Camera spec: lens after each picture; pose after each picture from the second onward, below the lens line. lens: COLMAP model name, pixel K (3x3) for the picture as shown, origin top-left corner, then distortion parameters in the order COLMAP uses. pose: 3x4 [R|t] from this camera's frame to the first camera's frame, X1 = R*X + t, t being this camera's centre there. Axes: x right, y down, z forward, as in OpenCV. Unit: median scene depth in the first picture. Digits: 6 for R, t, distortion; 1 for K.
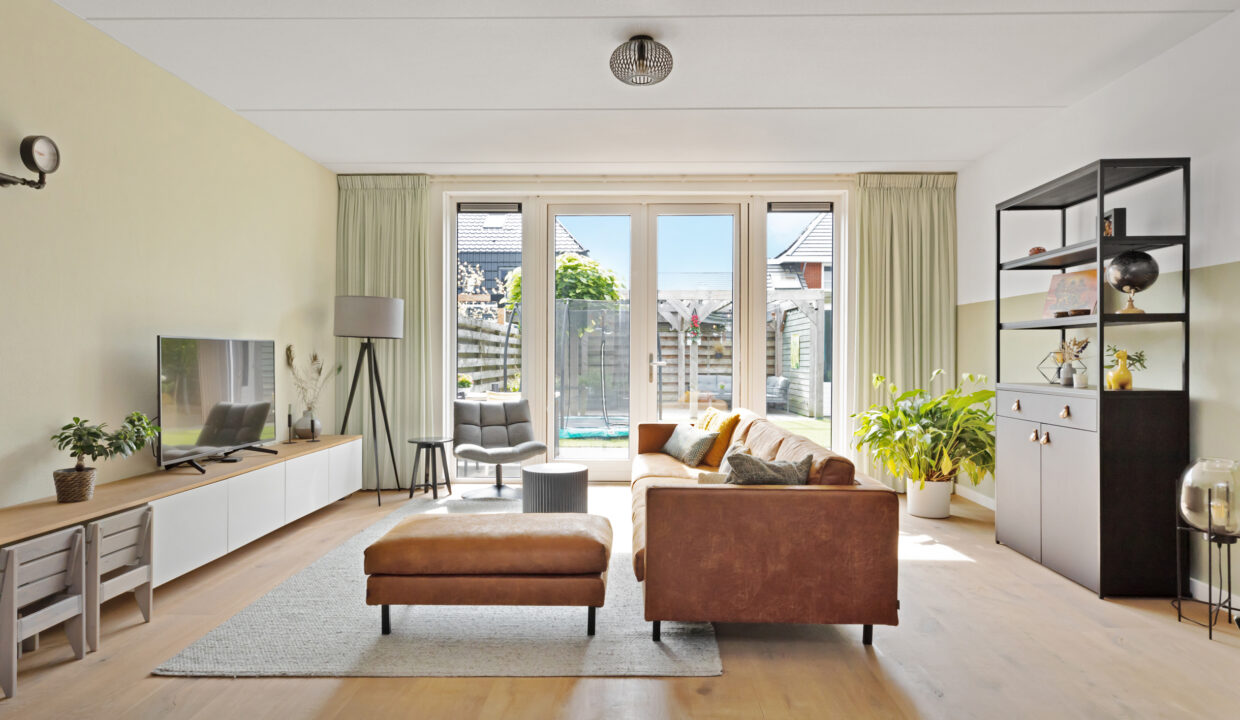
lens RADIAL K [[716.7, 0, 628.5], [0, 716.7, 360.8], [0, 0, 1]] dist [-0.000698, -0.000192]
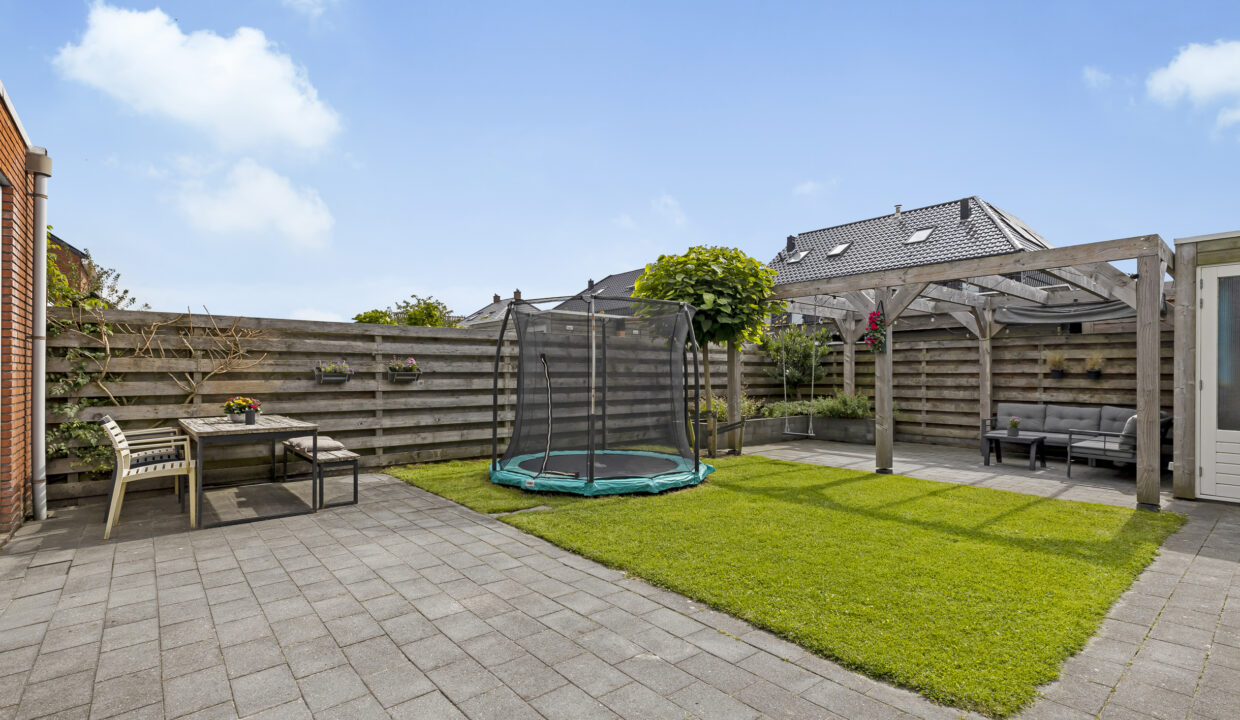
lens RADIAL K [[574.2, 0, 626.8], [0, 574.2, 362.6], [0, 0, 1]] dist [0.002651, 0.001680]
pose [[0.661555, -0.017863, -0.749684, 0.910635], [-0.002287, 0.999664, -0.025837, -0.011447], [0.749893, 0.018806, 0.661292, 1.355242]]
